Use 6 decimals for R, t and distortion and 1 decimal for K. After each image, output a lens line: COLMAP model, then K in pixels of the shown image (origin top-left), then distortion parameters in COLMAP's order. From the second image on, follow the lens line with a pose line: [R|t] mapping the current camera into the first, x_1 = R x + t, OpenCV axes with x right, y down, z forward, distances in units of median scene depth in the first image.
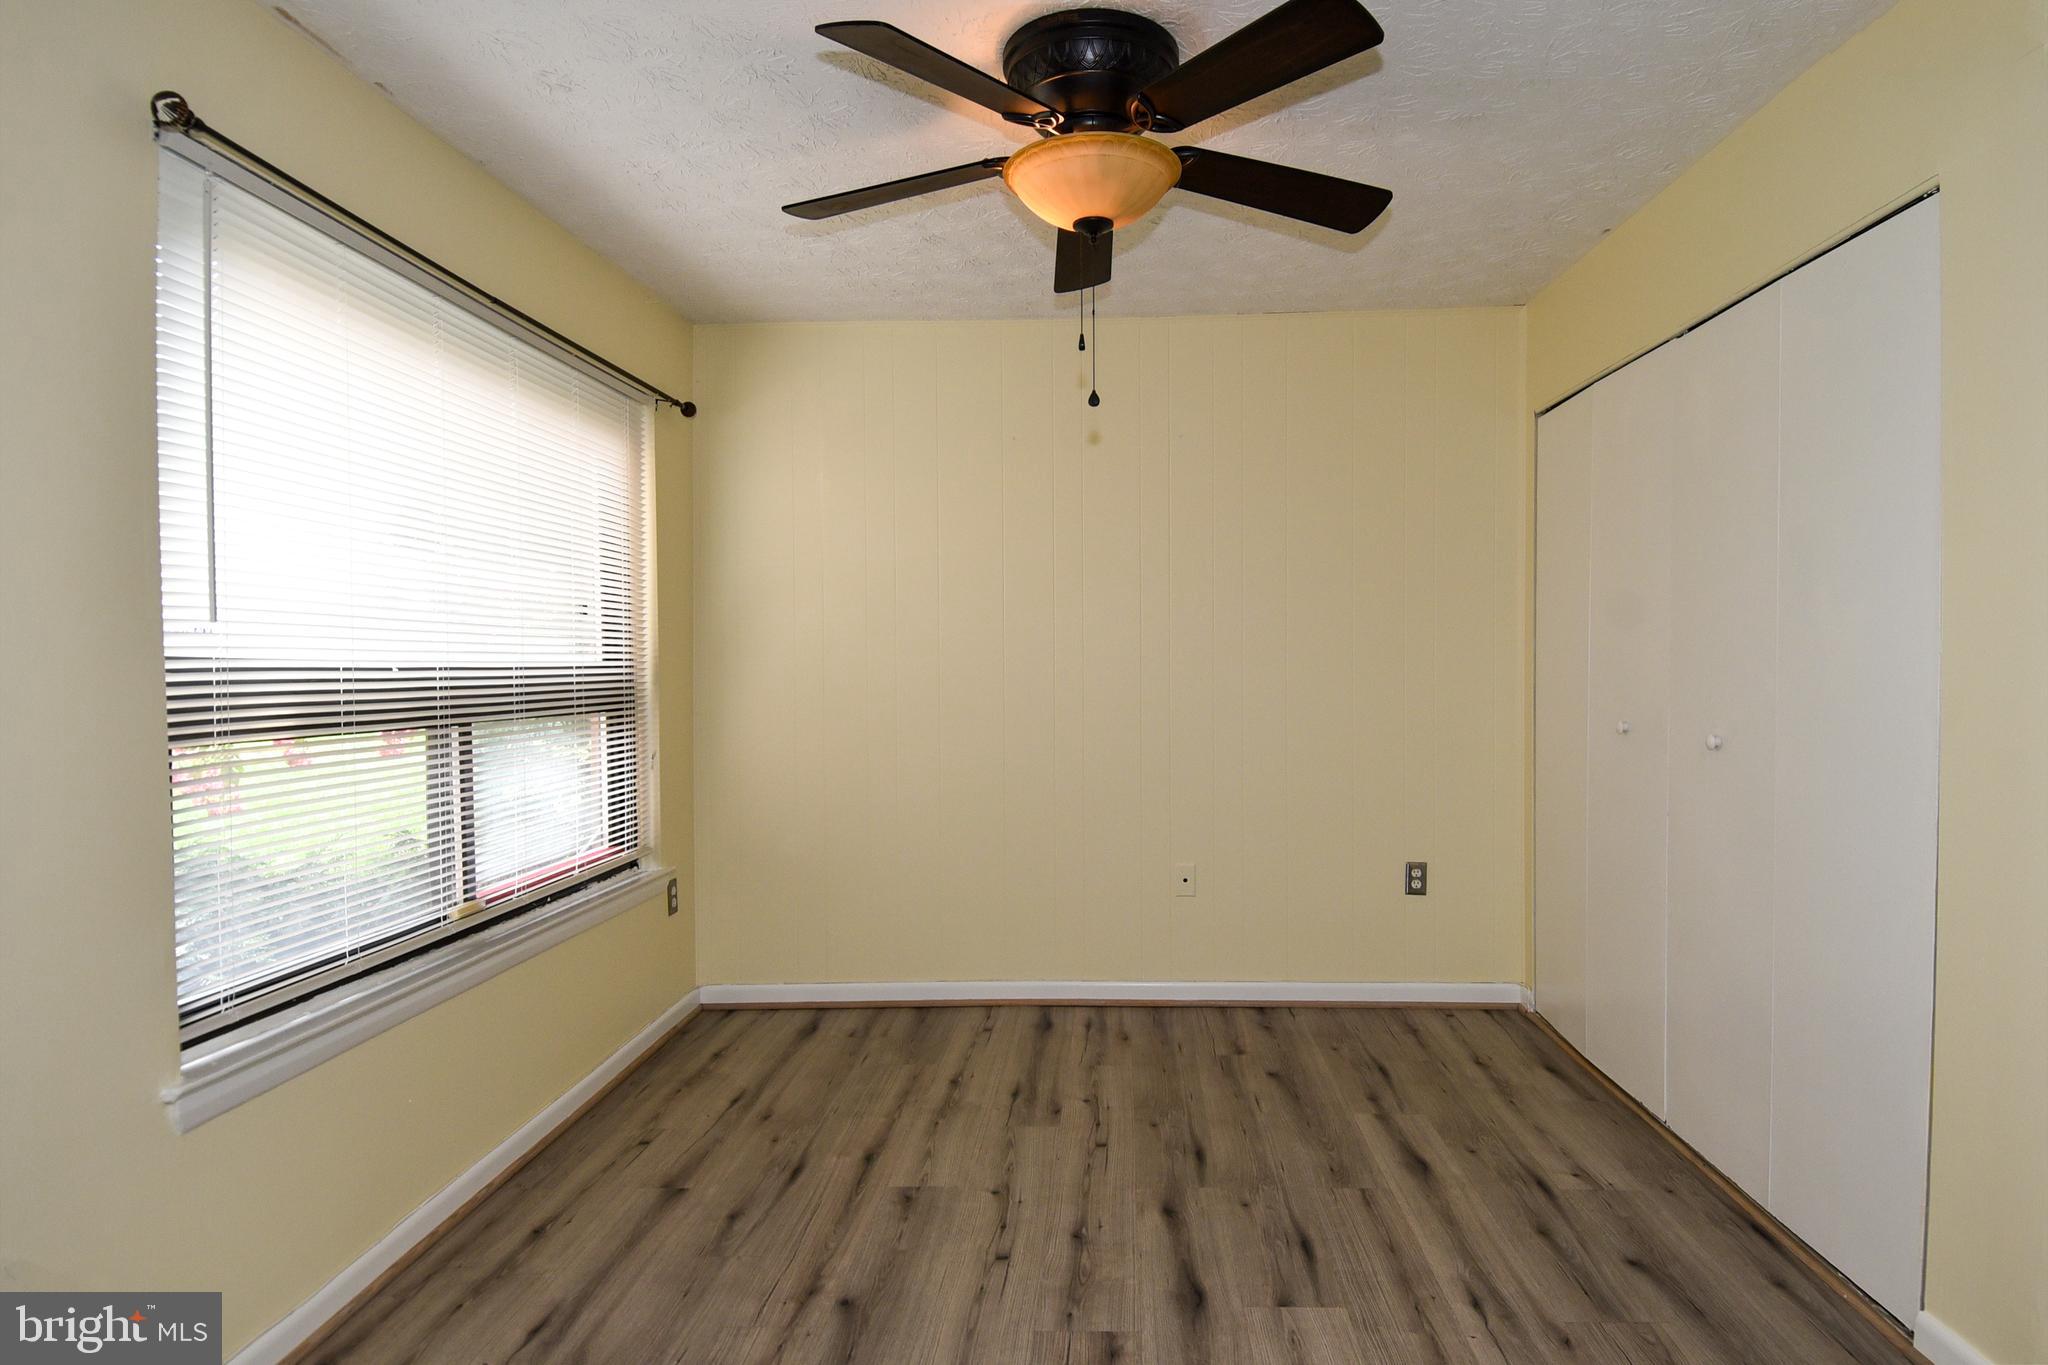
lens RADIAL K [[1103.9, 0, 1104.2], [0, 1103.9, 687.3], [0, 0, 1]] dist [0.063429, -0.059989]
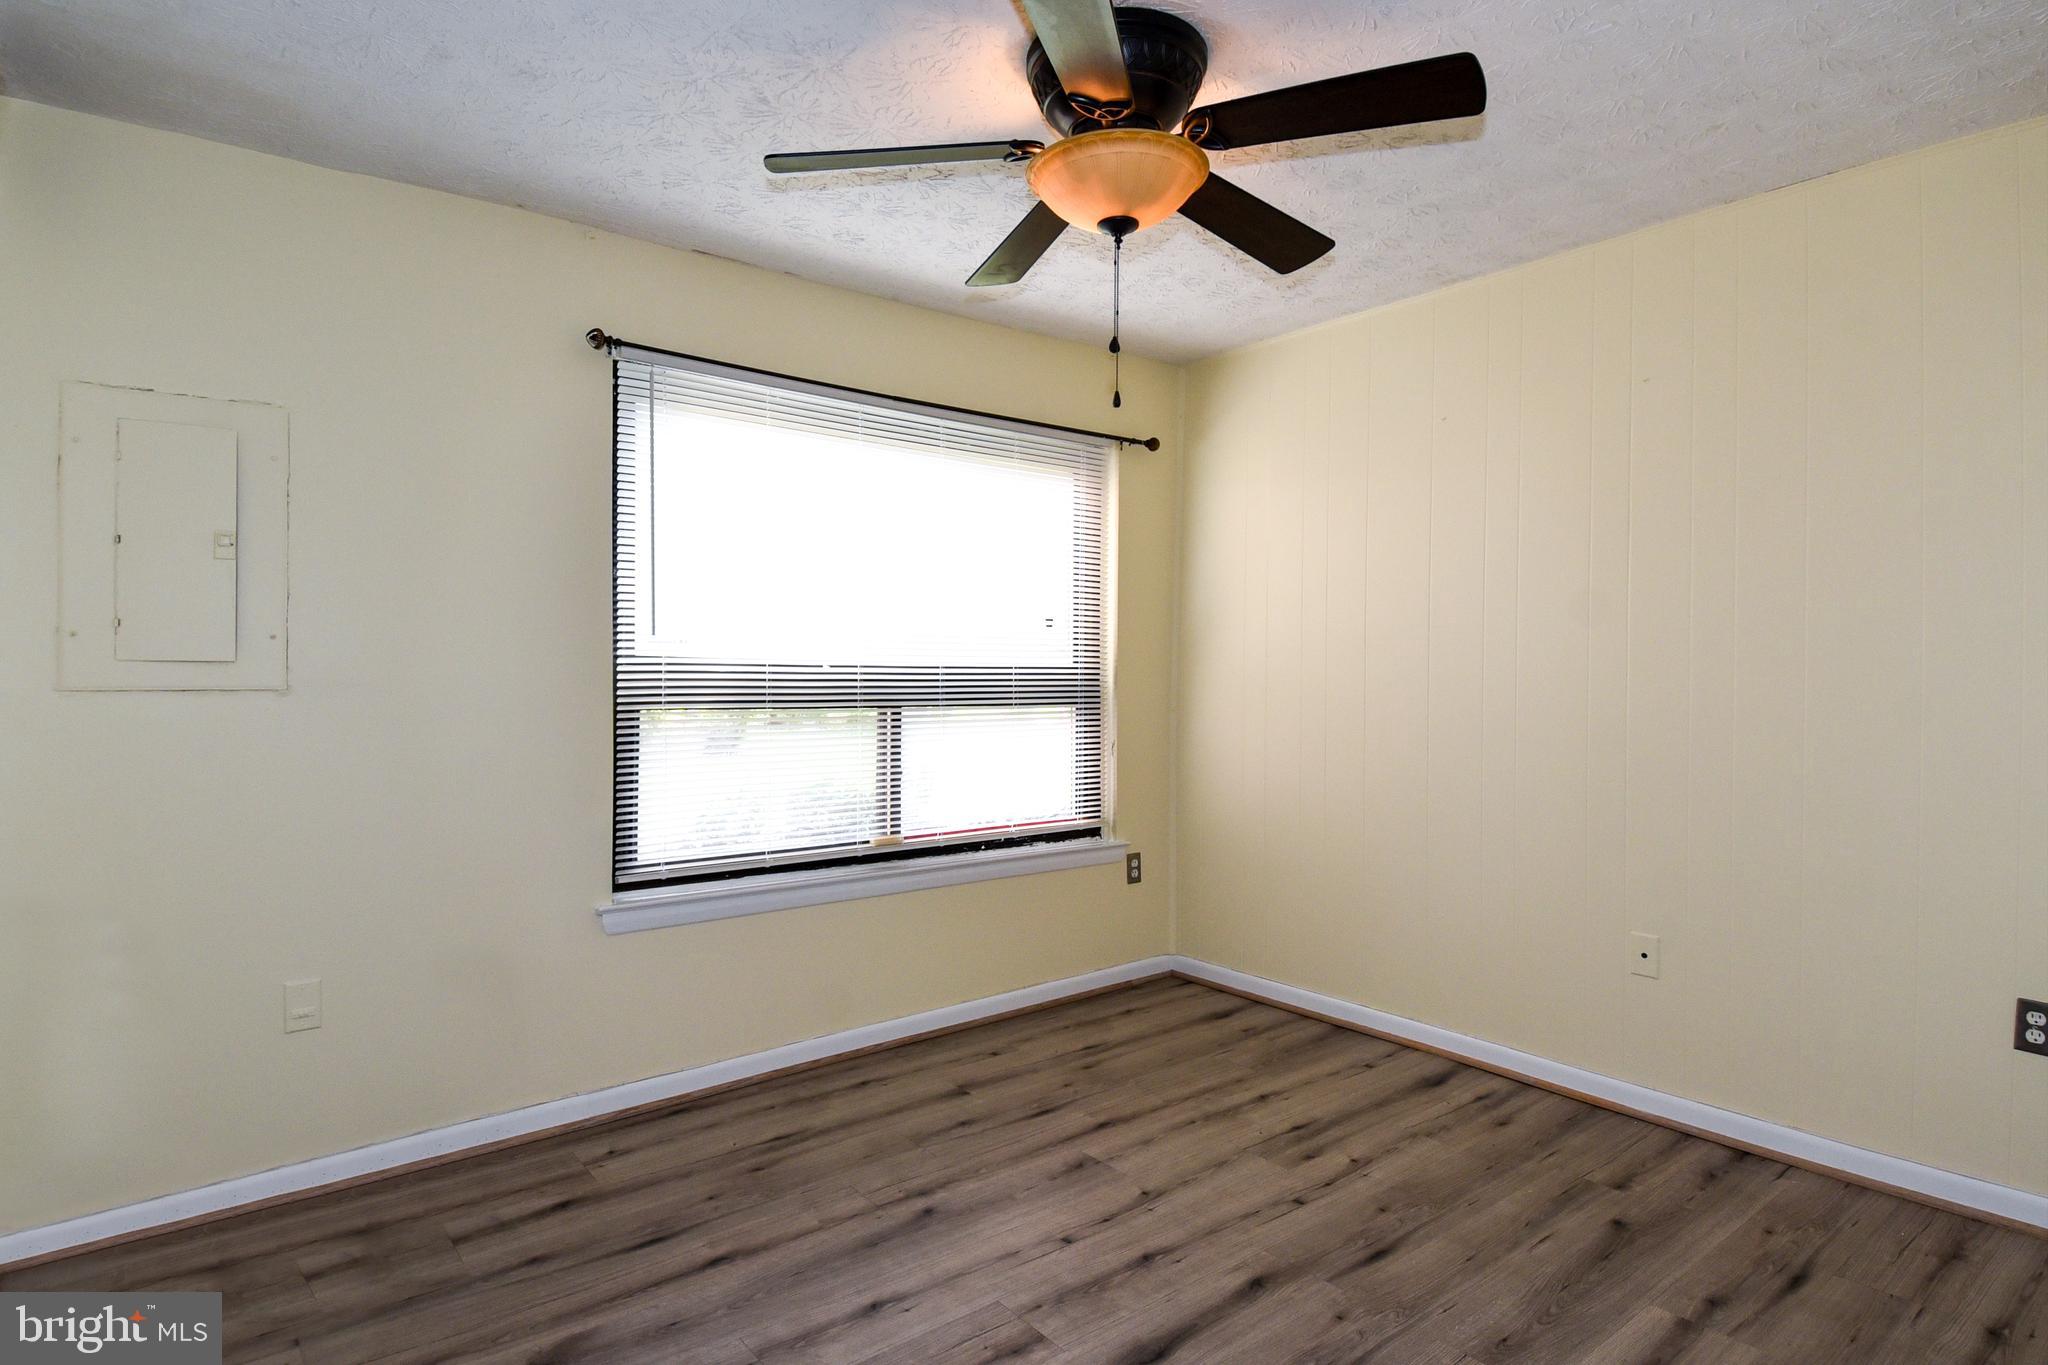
lens RADIAL K [[1102.1, 0, 1070.5], [0, 1102.1, 669.3], [0, 0, 1]] dist [0.050000, -0.058544]
pose [[0.644906, 0.013160, -0.764149, 0.525883], [-0.030425, 0.999501, -0.008464, -0.007274], [0.763656, 0.028708, 0.644985, 0.246369]]
